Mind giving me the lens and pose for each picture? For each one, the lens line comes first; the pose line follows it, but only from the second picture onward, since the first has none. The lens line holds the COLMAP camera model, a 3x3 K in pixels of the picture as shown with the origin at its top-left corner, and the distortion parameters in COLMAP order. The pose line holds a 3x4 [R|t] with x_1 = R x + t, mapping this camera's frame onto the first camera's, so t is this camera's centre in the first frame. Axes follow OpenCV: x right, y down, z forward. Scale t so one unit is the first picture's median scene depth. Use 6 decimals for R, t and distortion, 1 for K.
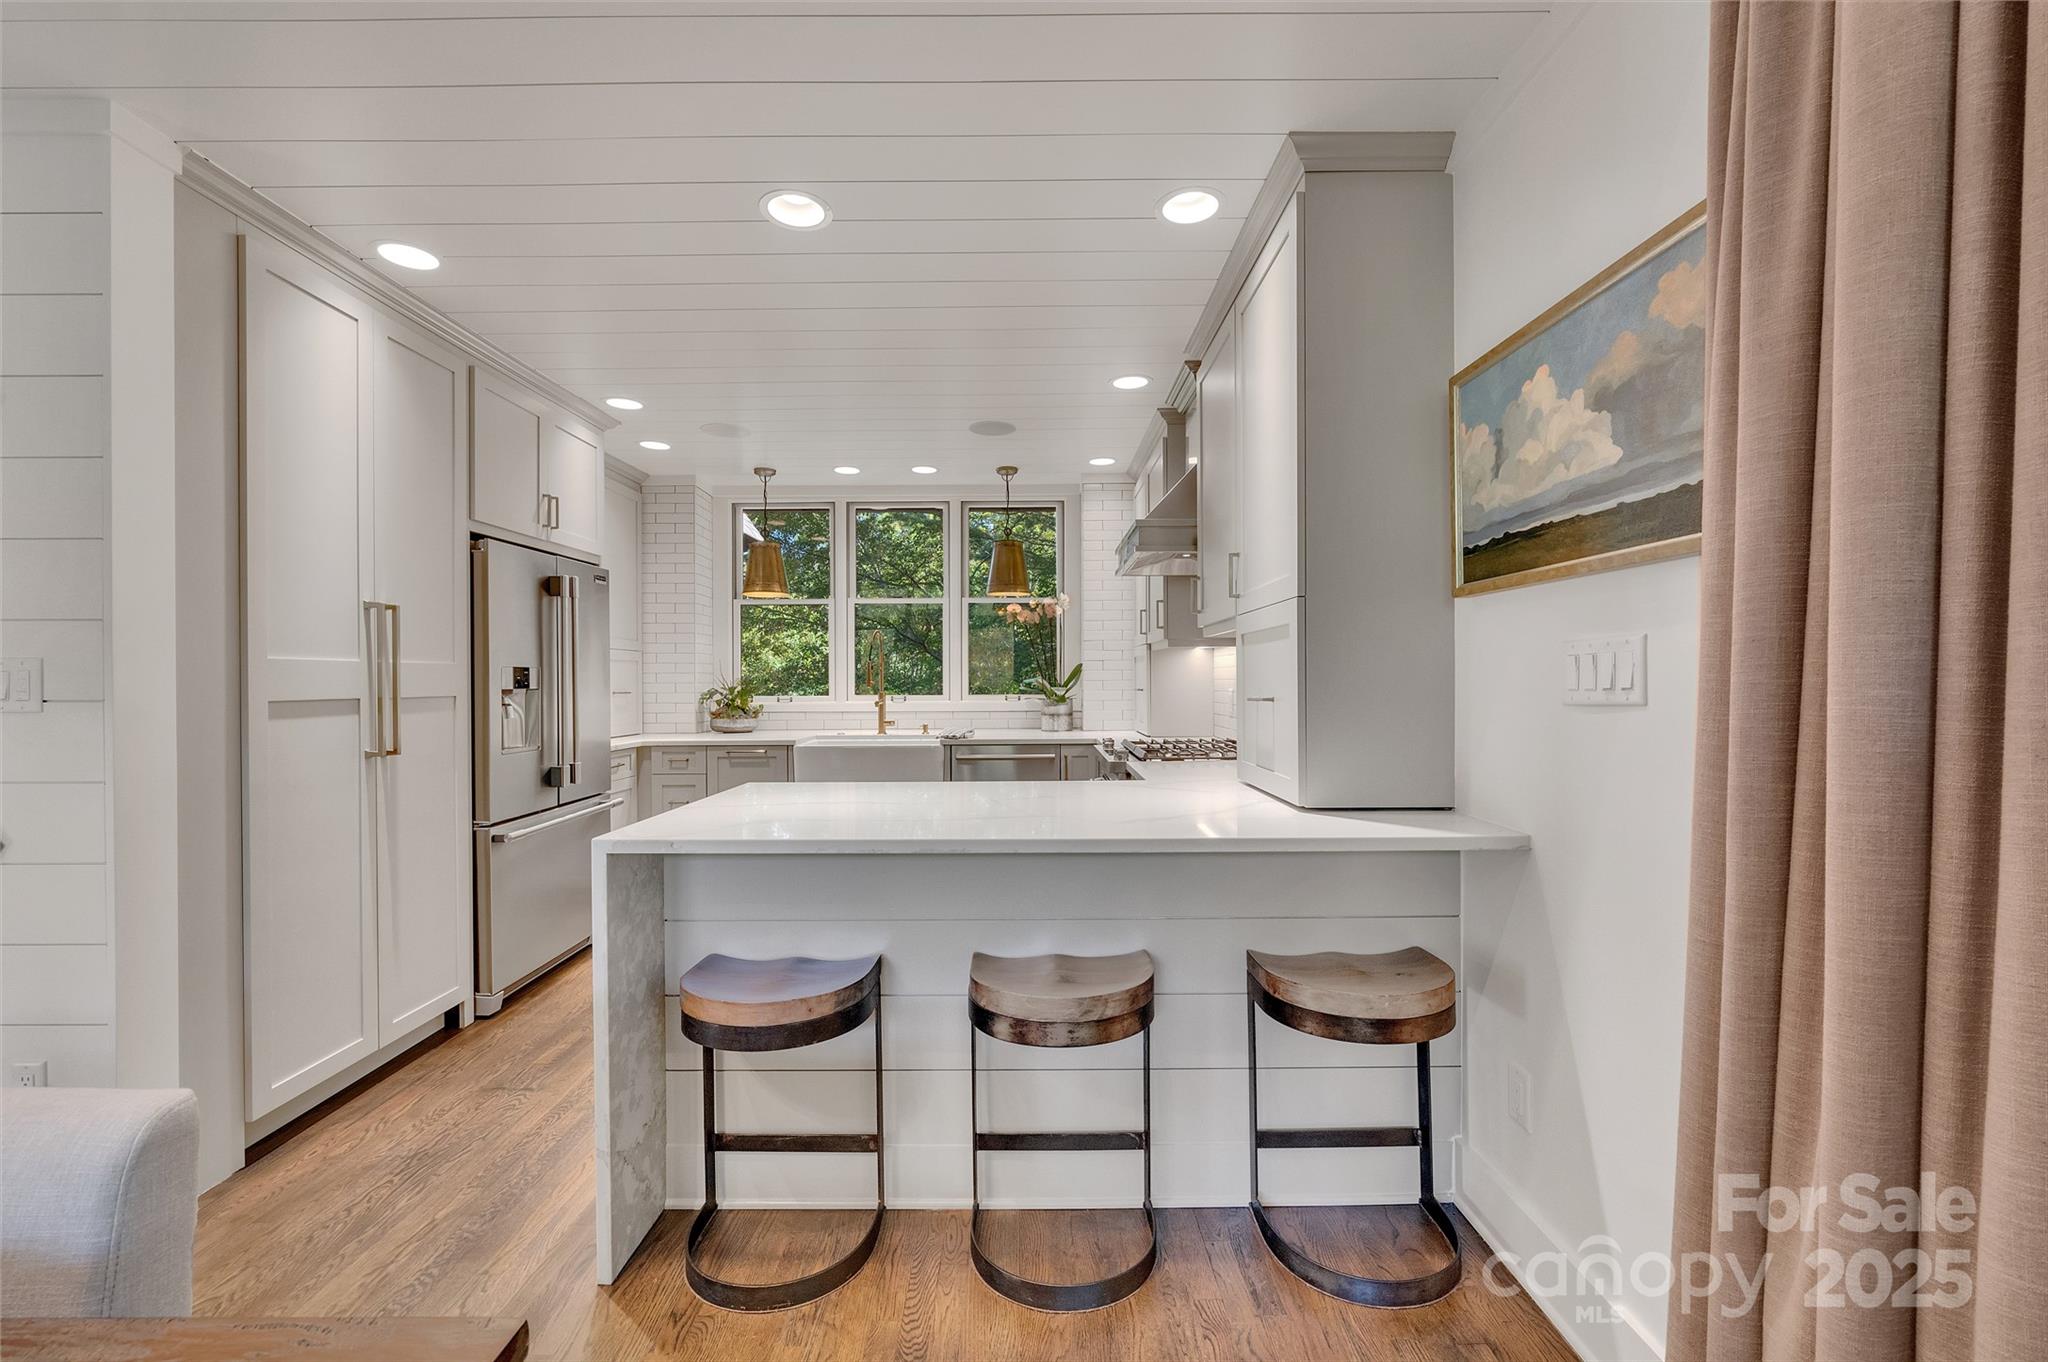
lens RADIAL K [[842.5, 0, 1027.0], [0, 842.5, 686.9], [0, 0, 1]] dist [-0.010081, 0.000411]
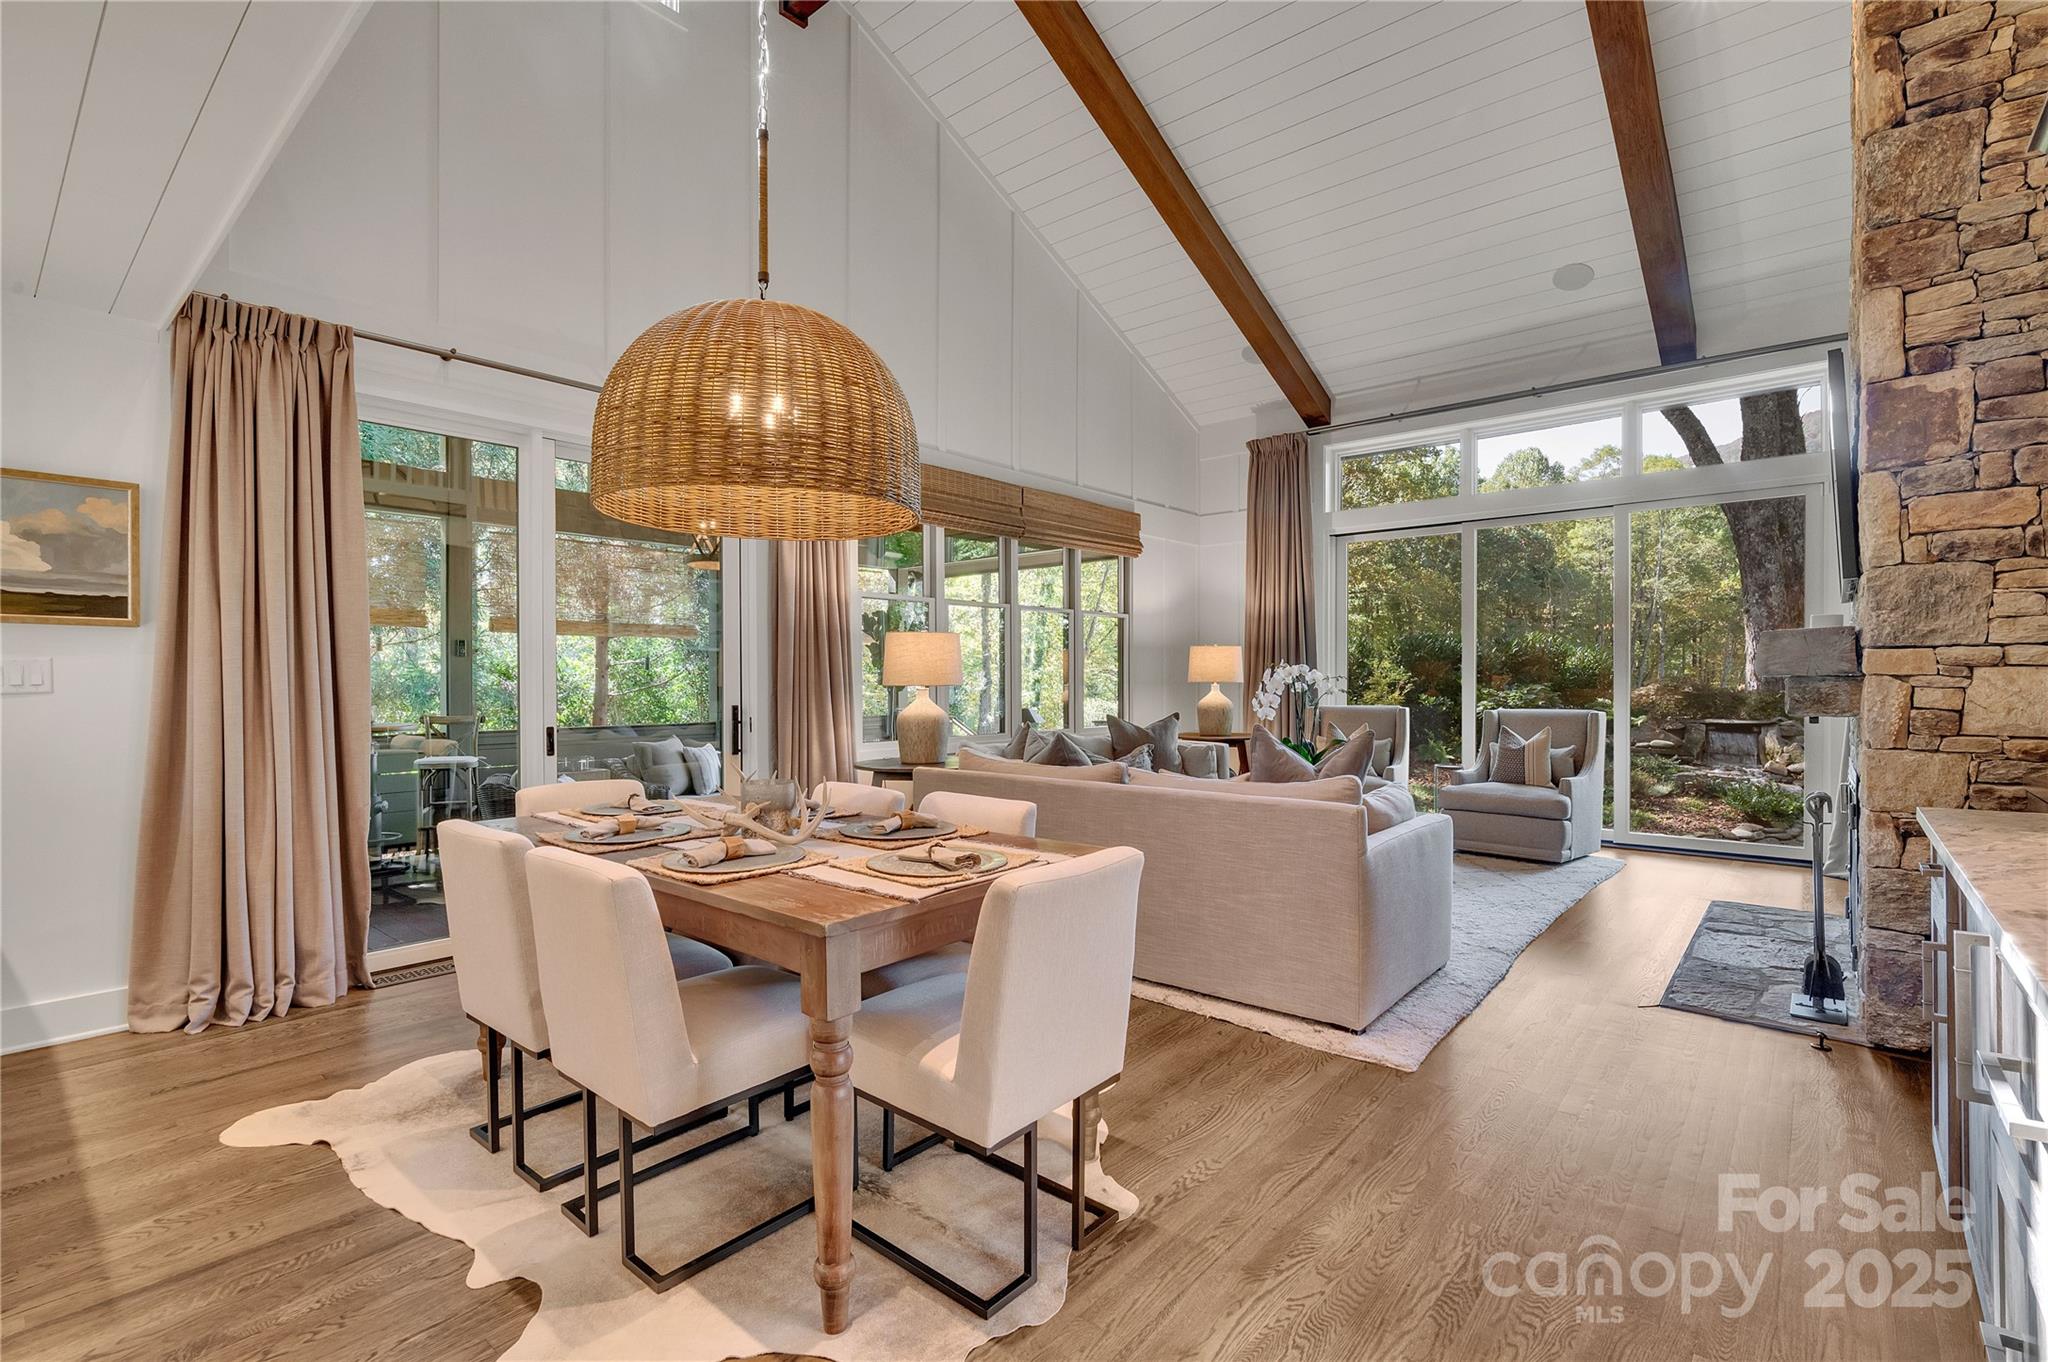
lens RADIAL K [[930.5, 0, 1027.4], [0, 930.5, 684.3], [0, 0, 1]] dist [-0.008525, 0.000696]
pose [[-0.756519, 0.001617, 0.653970, -2.452584], [0.008946, 0.999929, 0.007876, 0.005037], [-0.653911, 0.011809, -0.756480, 1.112788]]
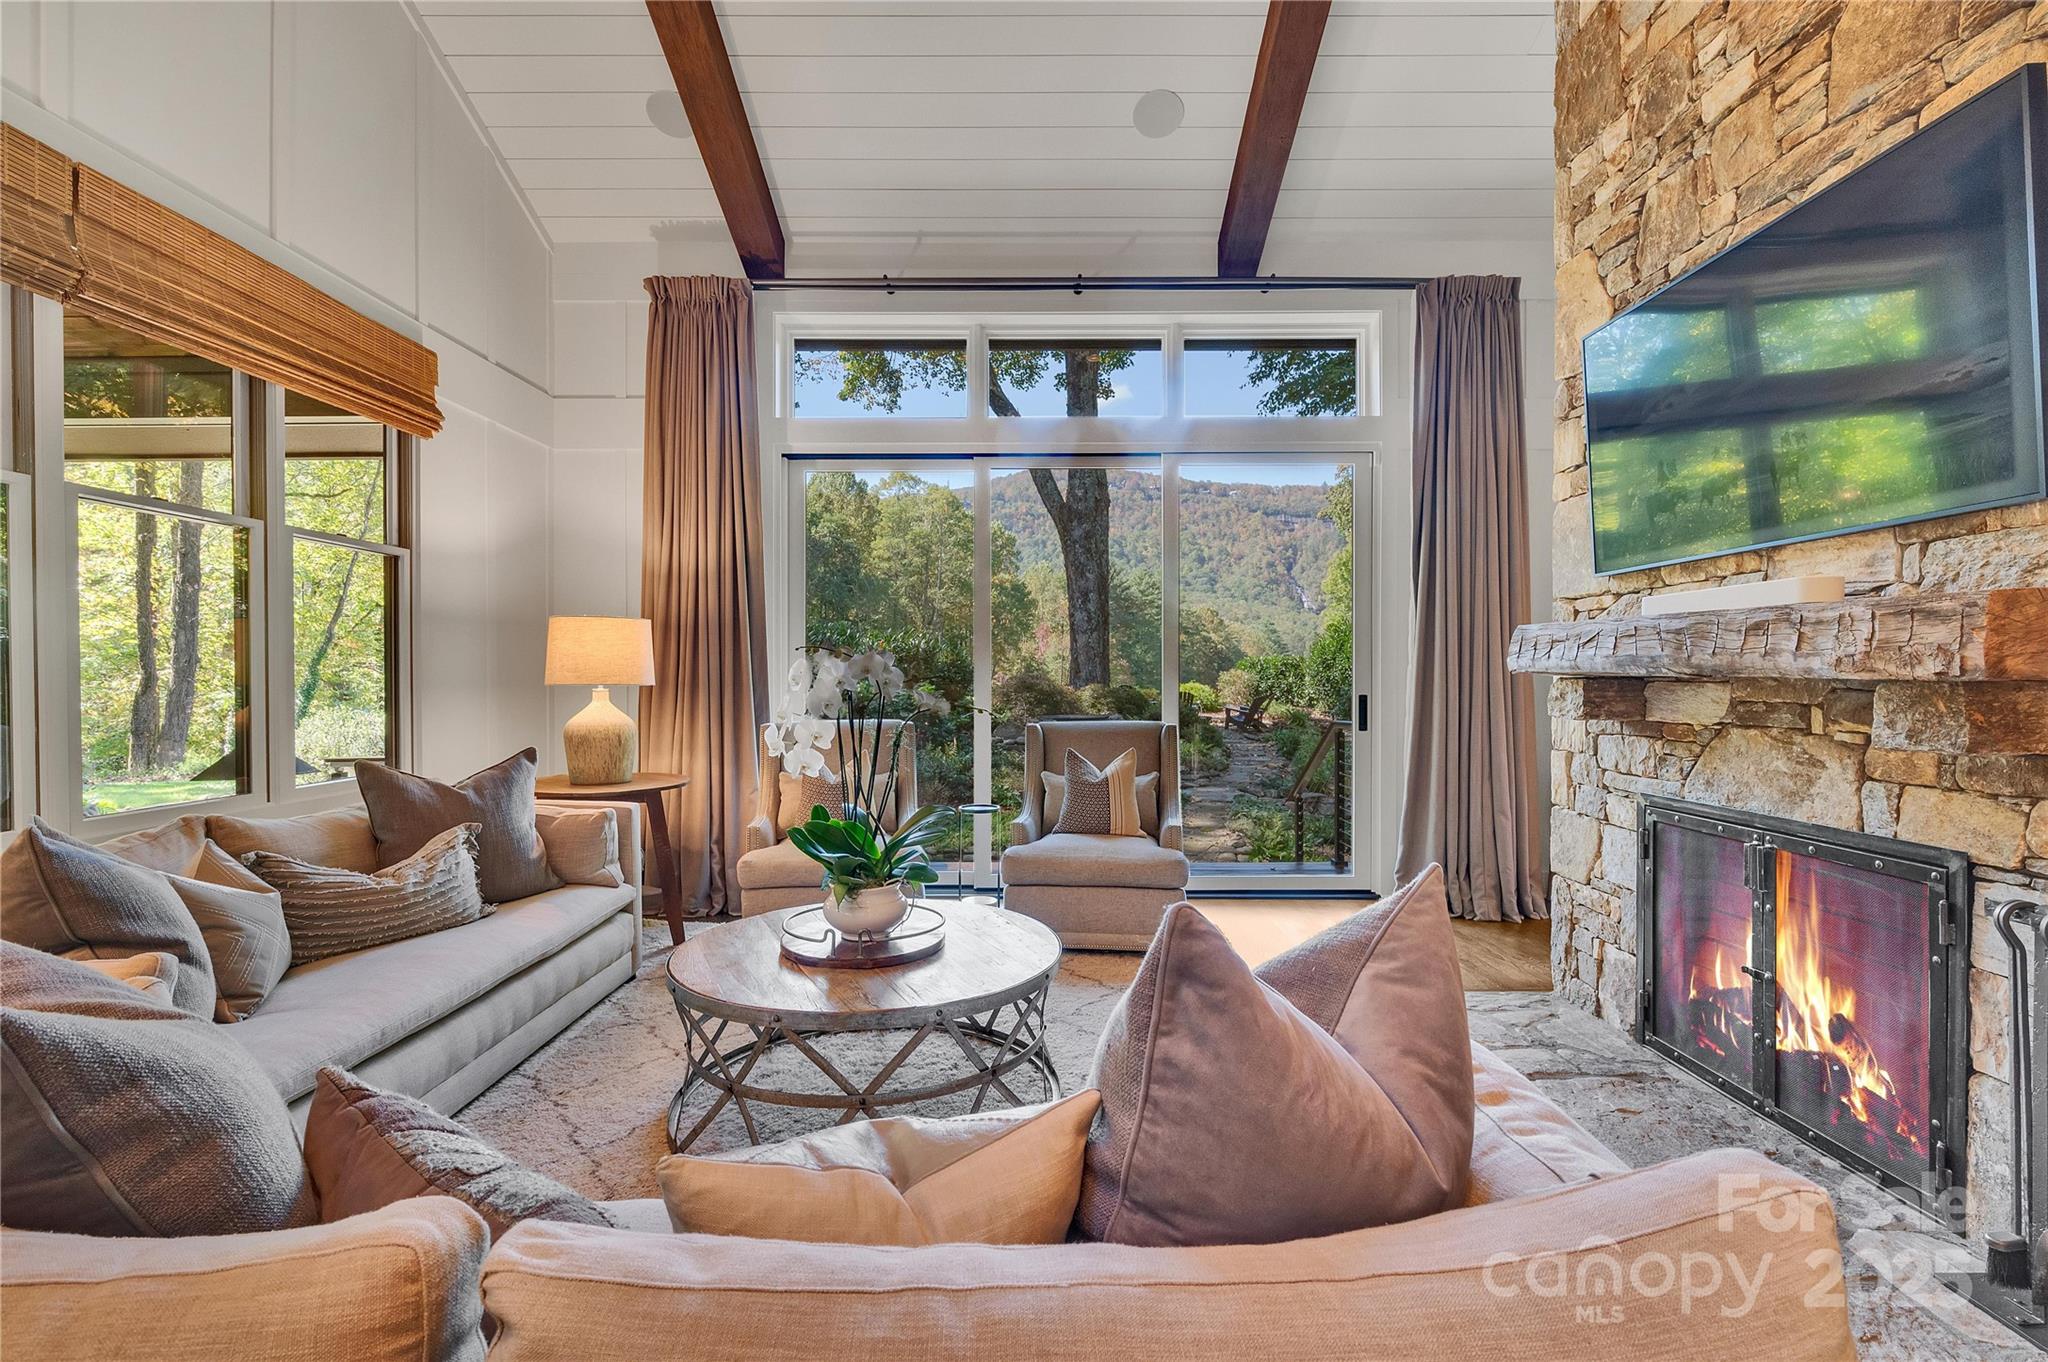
lens RADIAL K [[930.5, 0, 1027.4], [0, 930.5, 684.3], [0, 0, 1]] dist [-0.008525, 0.000696]
pose [[-0.999968, 0.003718, 0.007094, -1.140782], [0.003835, 0.999855, 0.016563, -0.000543], [-0.007031, 0.016589, -0.999838, -0.728444]]
